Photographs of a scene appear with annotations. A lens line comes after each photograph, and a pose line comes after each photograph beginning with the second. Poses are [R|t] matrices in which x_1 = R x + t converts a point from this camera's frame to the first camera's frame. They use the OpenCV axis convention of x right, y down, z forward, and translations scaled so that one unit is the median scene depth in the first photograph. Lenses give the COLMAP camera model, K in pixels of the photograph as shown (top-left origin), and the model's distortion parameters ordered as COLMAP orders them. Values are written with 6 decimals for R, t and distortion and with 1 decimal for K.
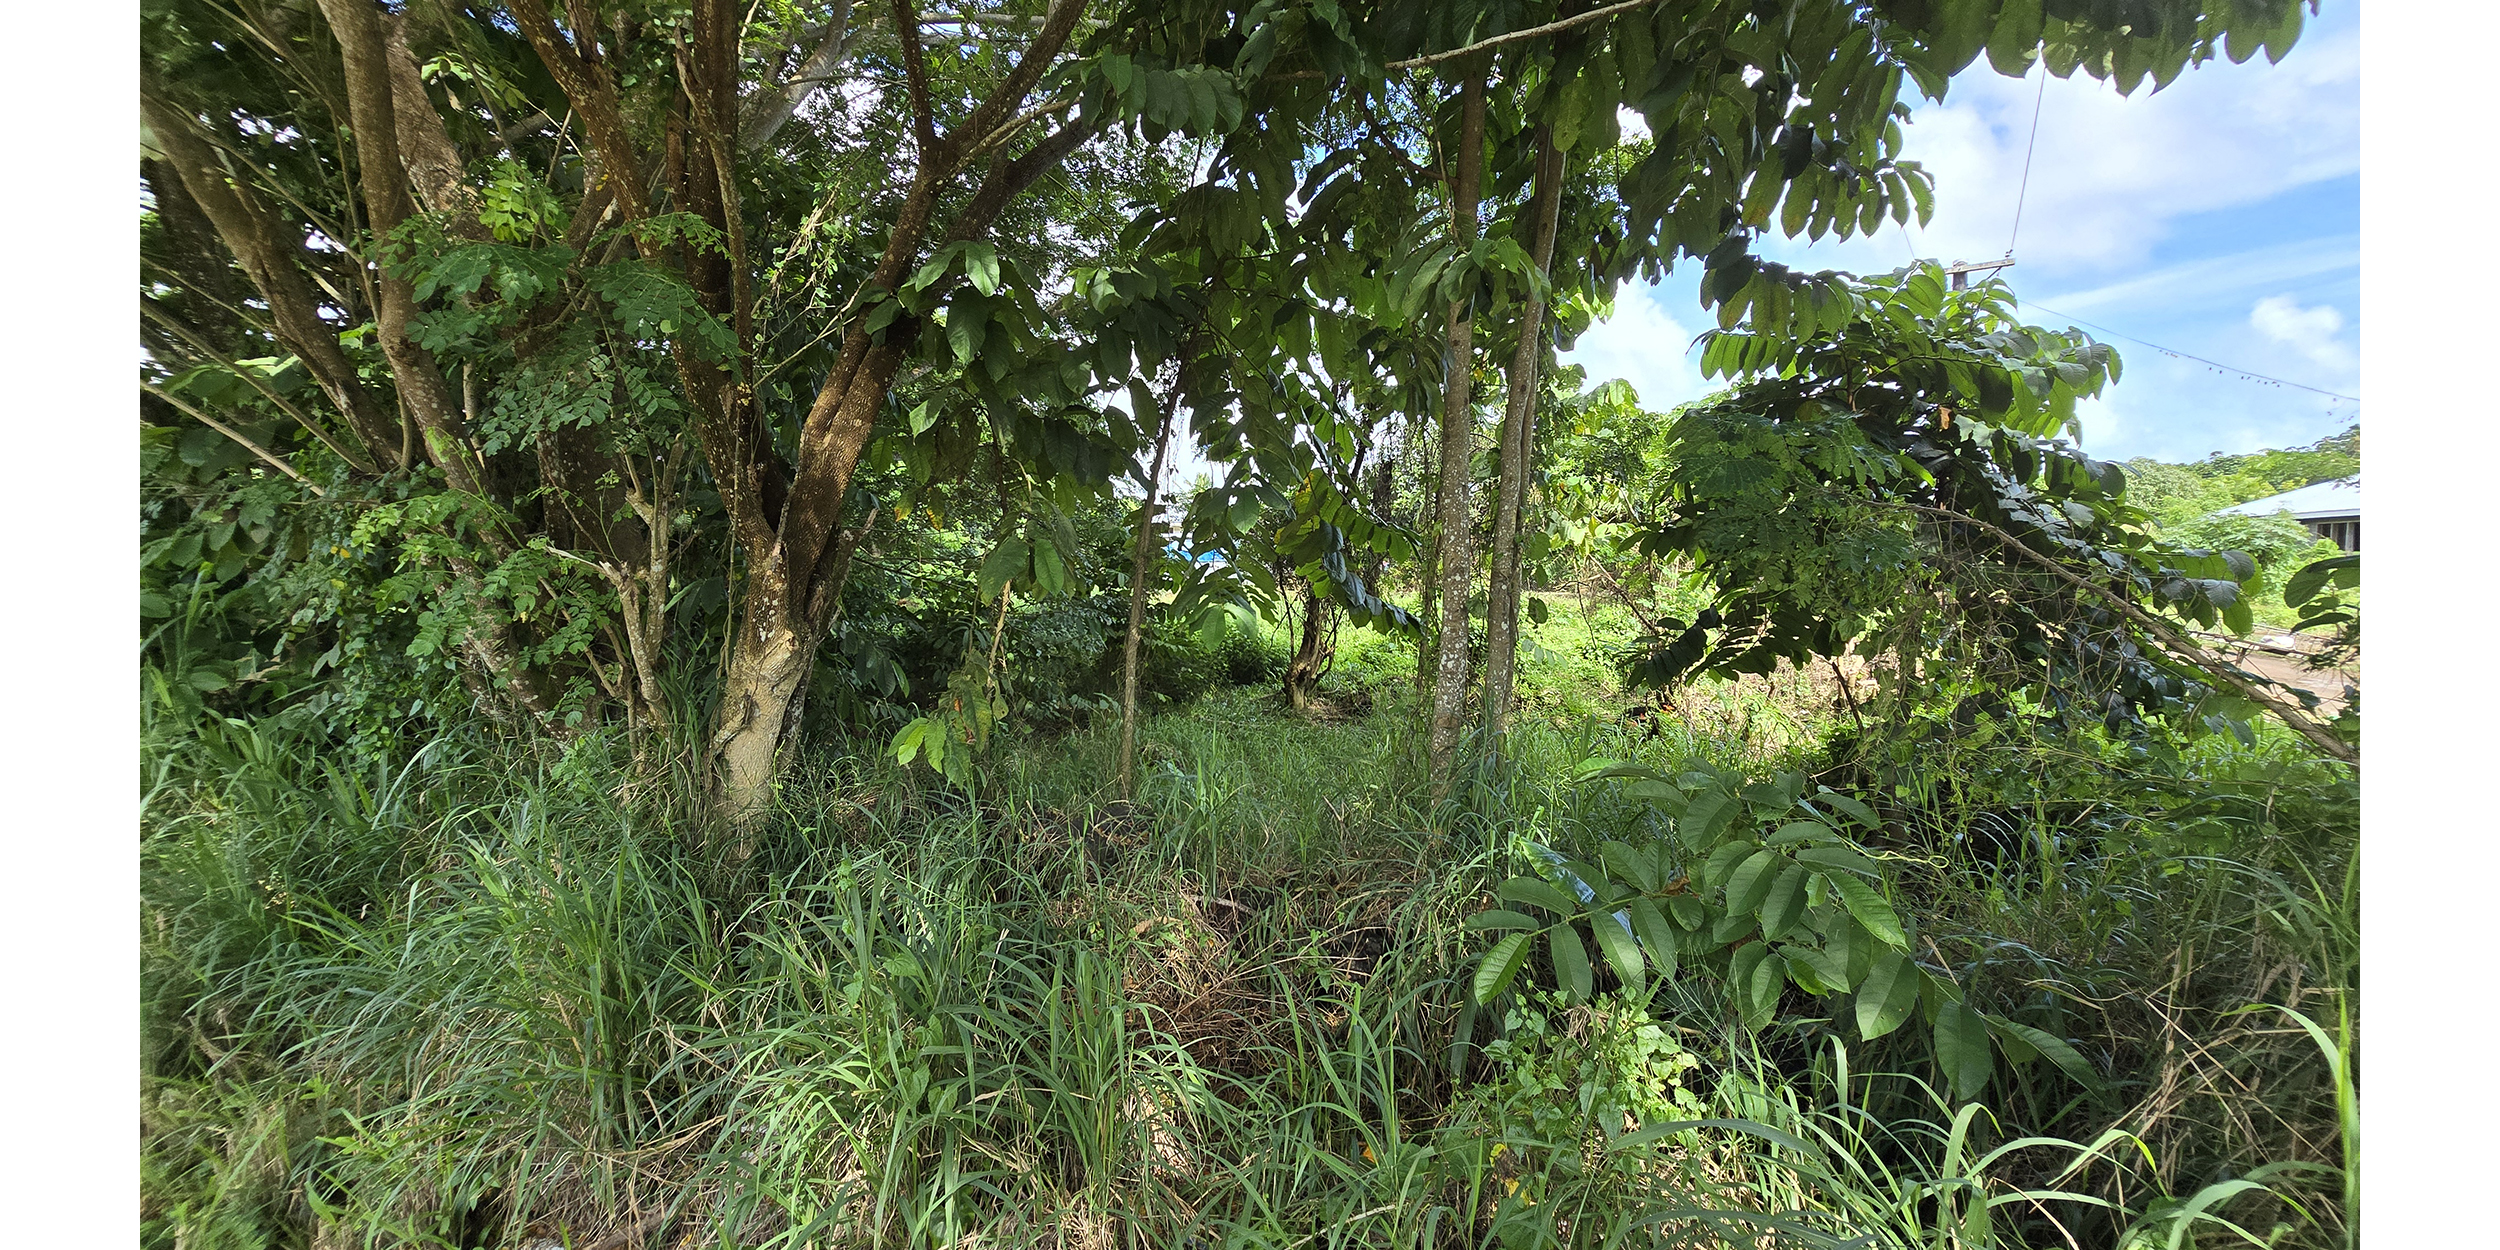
lens RADIAL K [[902.6, 0, 1247.4], [0, 902.6, 630.2], [0, 0, 1]] dist [-0.009926, 0.005726]
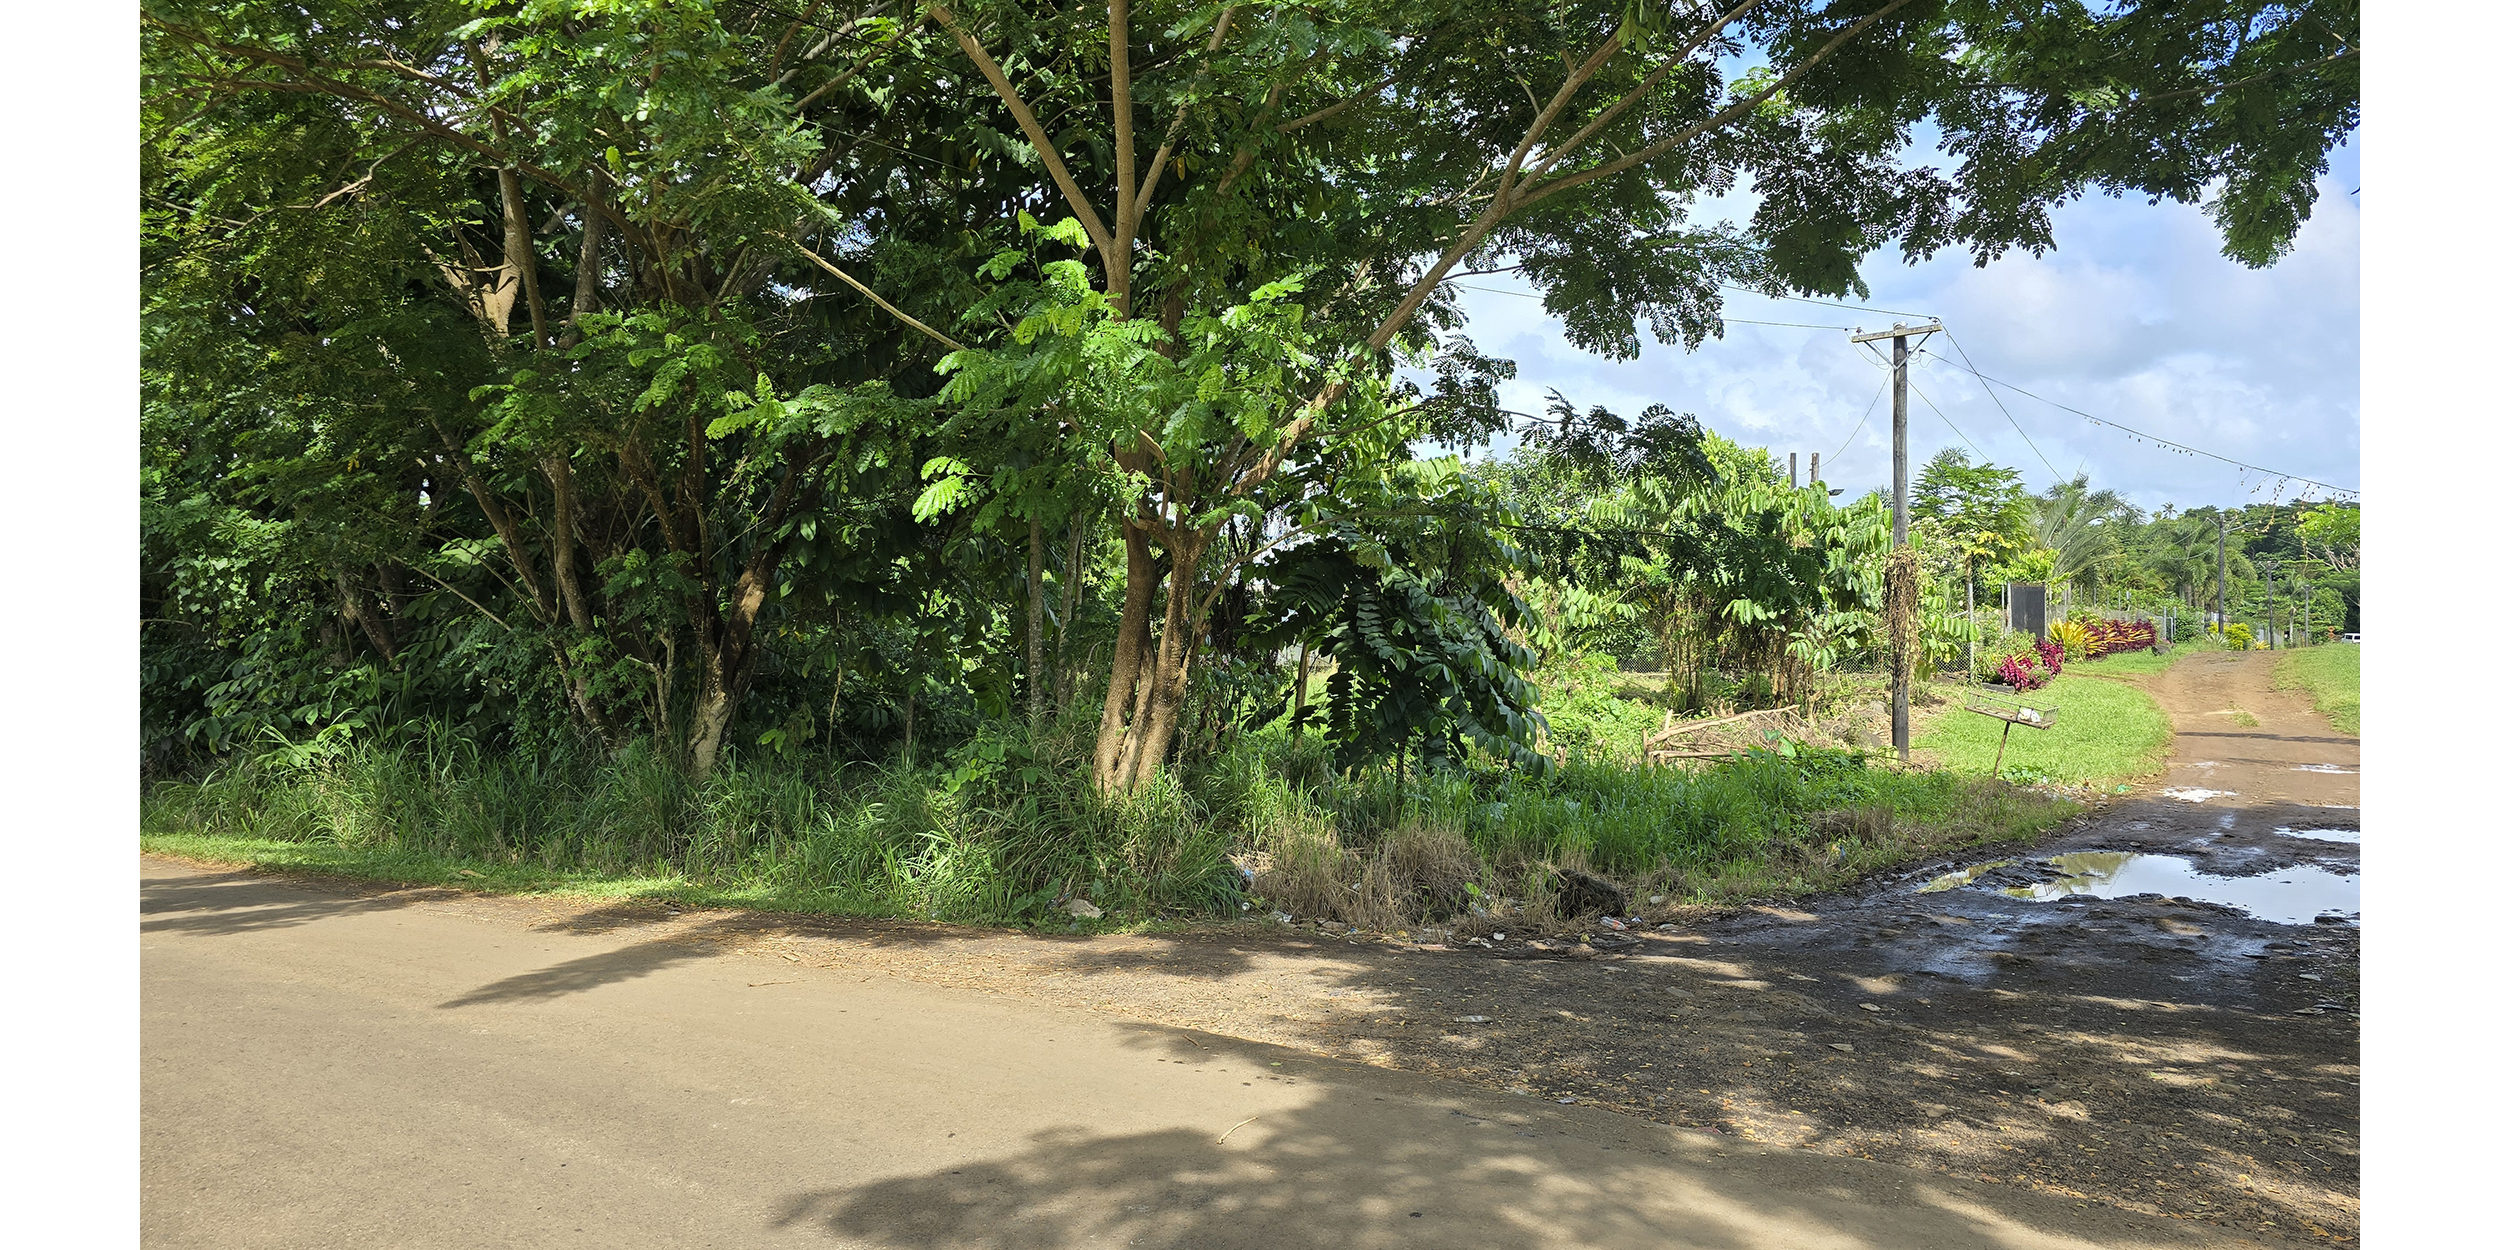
lens RADIAL K [[1439.0, 0, 1258.2], [0, 1439.0, 679.1], [0, 0, 1]] dist [0.068342, -0.055989]
pose [[0.991030, -0.006914, -0.133458, 1.212862], [0.001510, 0.999176, -0.040548, 0.108863], [0.133629, 0.039982, 0.990225, -2.251422]]
